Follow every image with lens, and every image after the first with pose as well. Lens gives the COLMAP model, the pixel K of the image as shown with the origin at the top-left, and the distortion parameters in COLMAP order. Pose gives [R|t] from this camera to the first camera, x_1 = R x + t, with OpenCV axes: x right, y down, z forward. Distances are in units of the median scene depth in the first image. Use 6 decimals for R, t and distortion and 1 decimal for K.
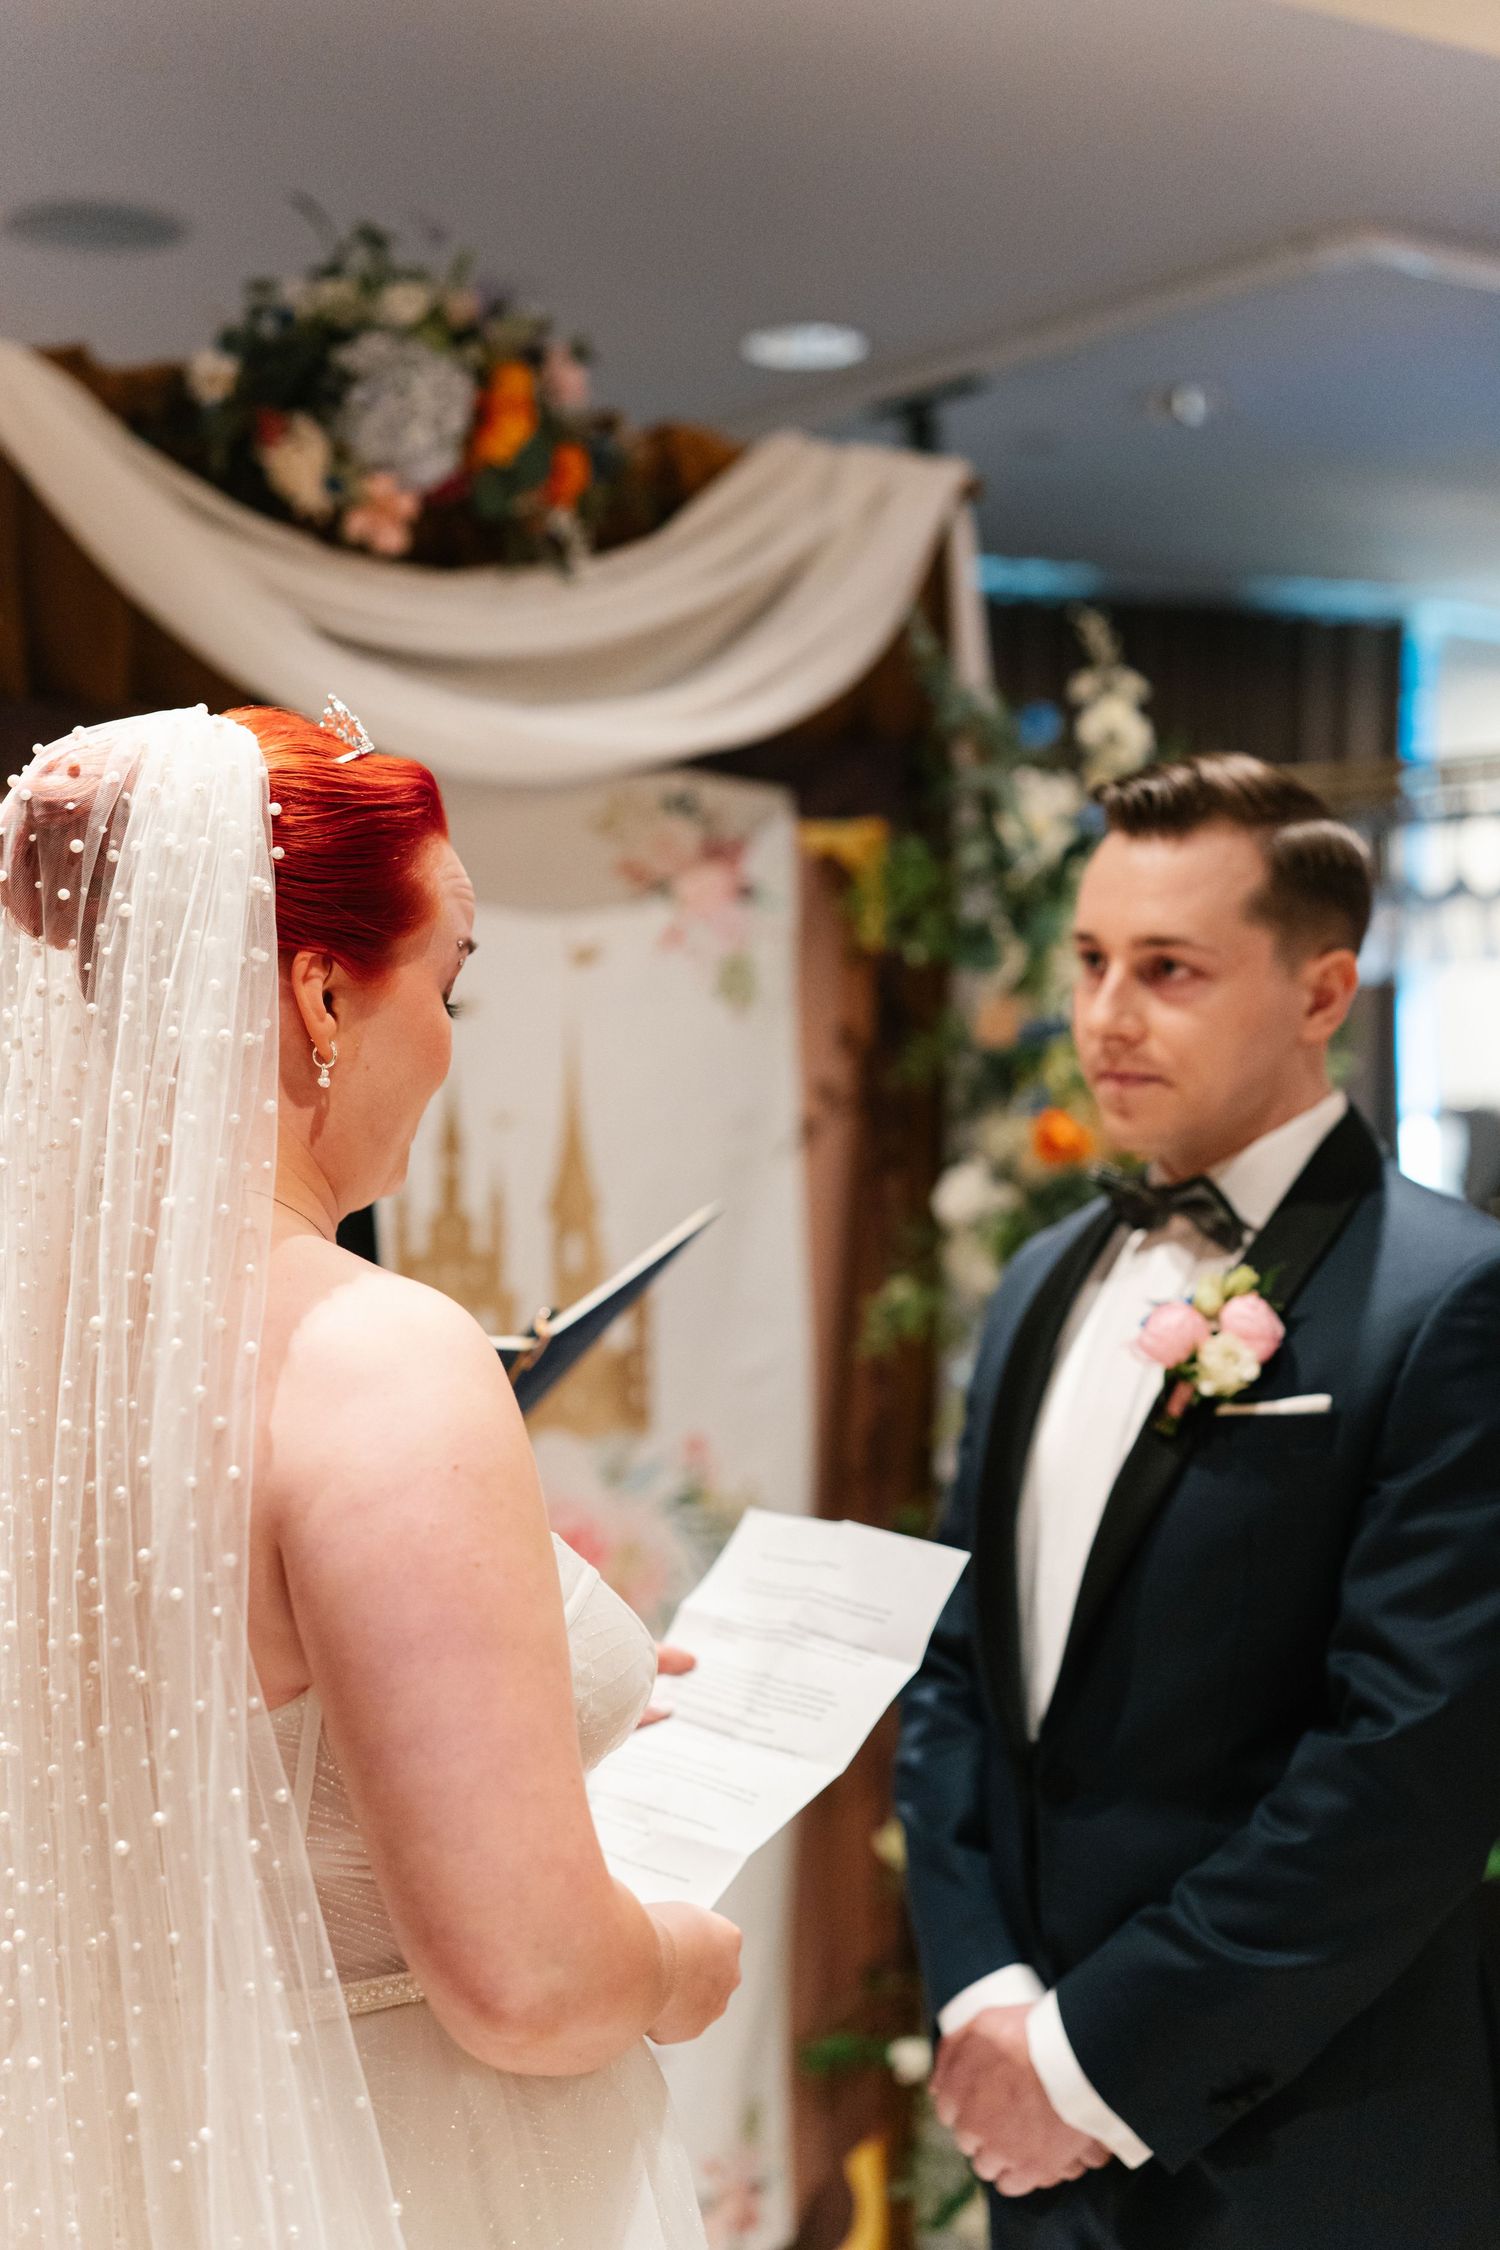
lens RADIAL K [[3179.0, 0, 748.6], [0, 3179.0, 1104.7], [0, 0, 1]] dist [0.058610, 0.000000]
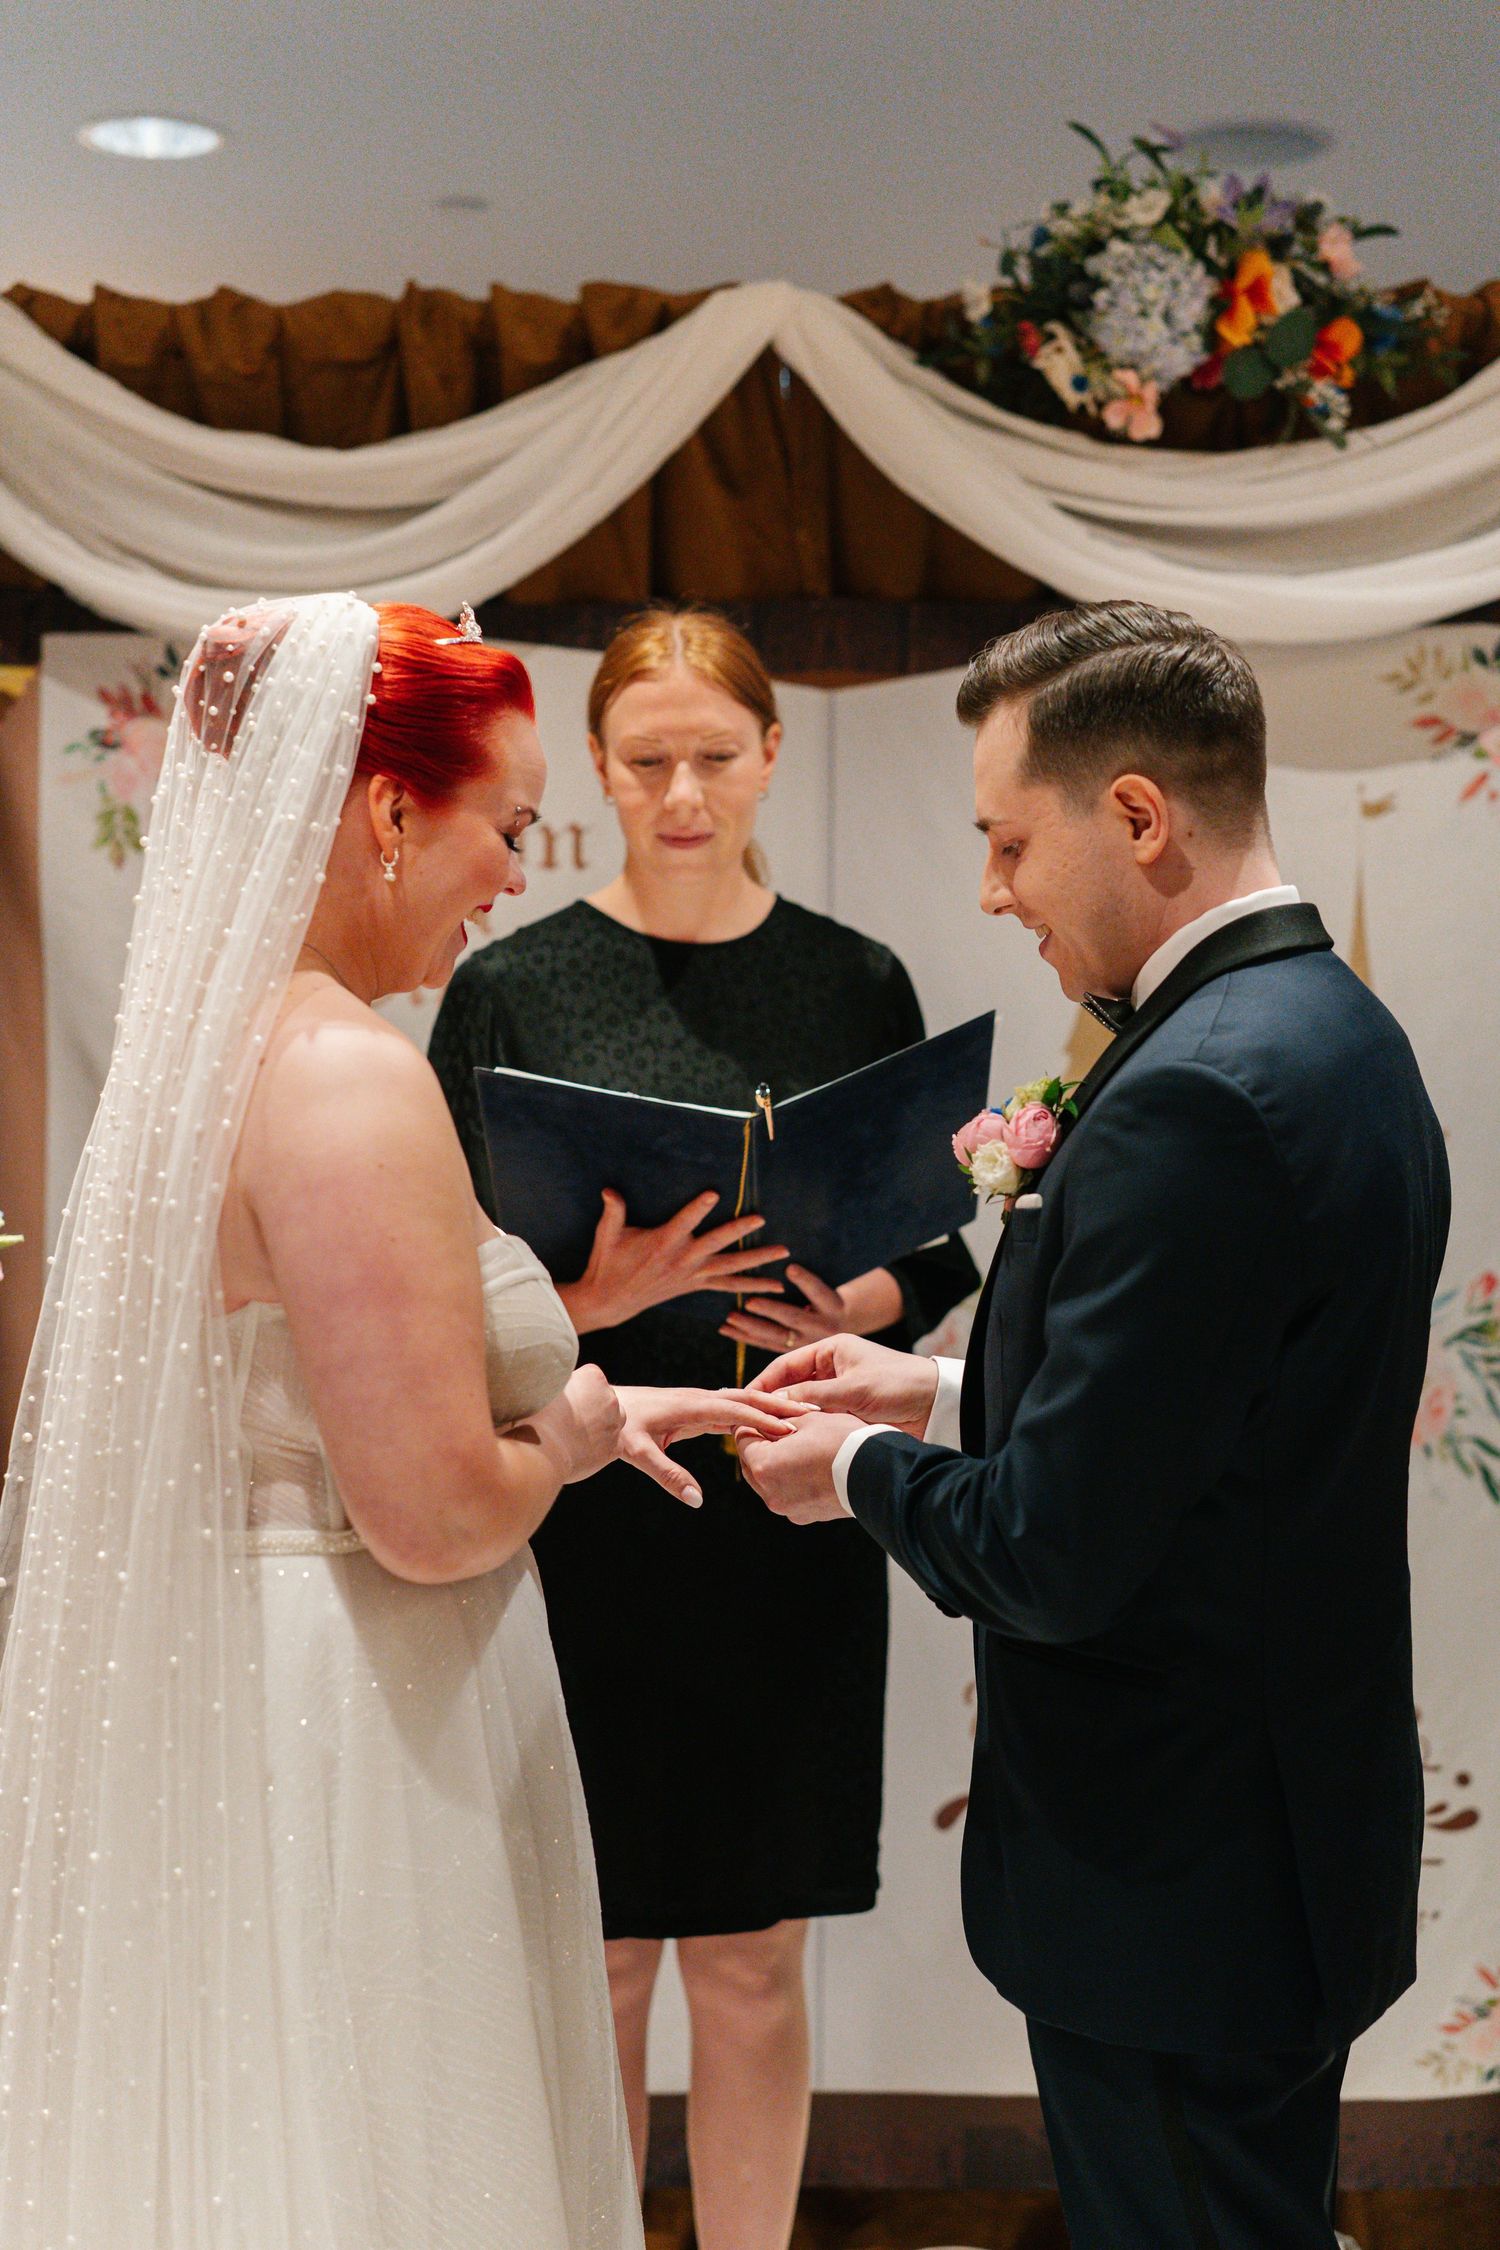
lens RADIAL K [[3179.0, 0, 735.9], [0, 3179.0, 1133.9], [0, 0, 1]] dist [0.058610, 0.000000]
pose [[0.820070, 0.025151, -0.571711, 0.404768], [-0.011739, 0.999563, 0.027134, 0.037053], [0.572143, -0.015541, 0.820007, 0.016694]]
